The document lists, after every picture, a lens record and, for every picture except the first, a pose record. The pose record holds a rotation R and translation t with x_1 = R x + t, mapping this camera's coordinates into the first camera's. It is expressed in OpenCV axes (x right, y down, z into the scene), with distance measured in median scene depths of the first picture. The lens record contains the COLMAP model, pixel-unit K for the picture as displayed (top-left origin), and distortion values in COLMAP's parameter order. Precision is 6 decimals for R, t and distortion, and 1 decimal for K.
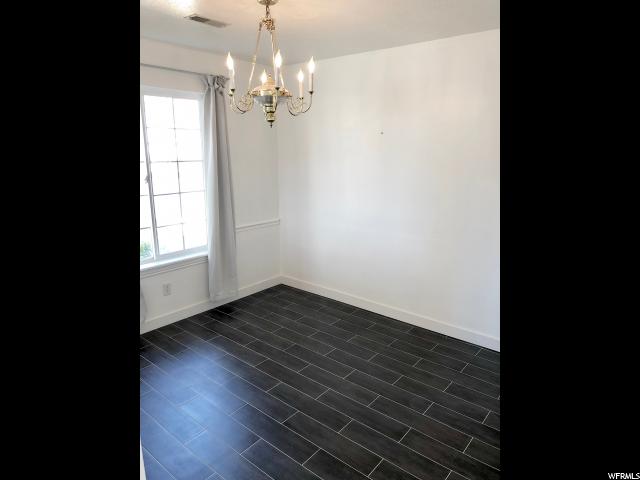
lens RADIAL K [[387.3, 0, 321.5], [0, 387.3, 238.2], [0, 0, 1]] dist [0.005392, -0.001436]
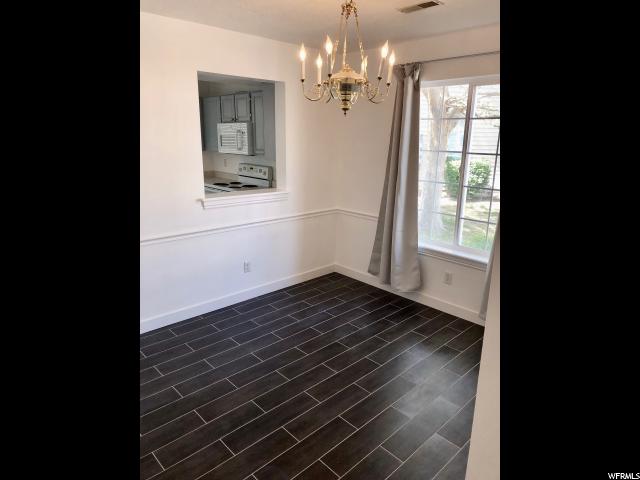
lens RADIAL K [[387.3, 0, 321.5], [0, 387.3, 238.2], [0, 0, 1]] dist [0.005392, -0.001436]
pose [[-0.128502, 0.251061, -0.959404, 0.910229], [-0.240717, 0.930596, 0.275764, -0.255160], [0.962051, 0.266381, -0.059148, 1.091581]]
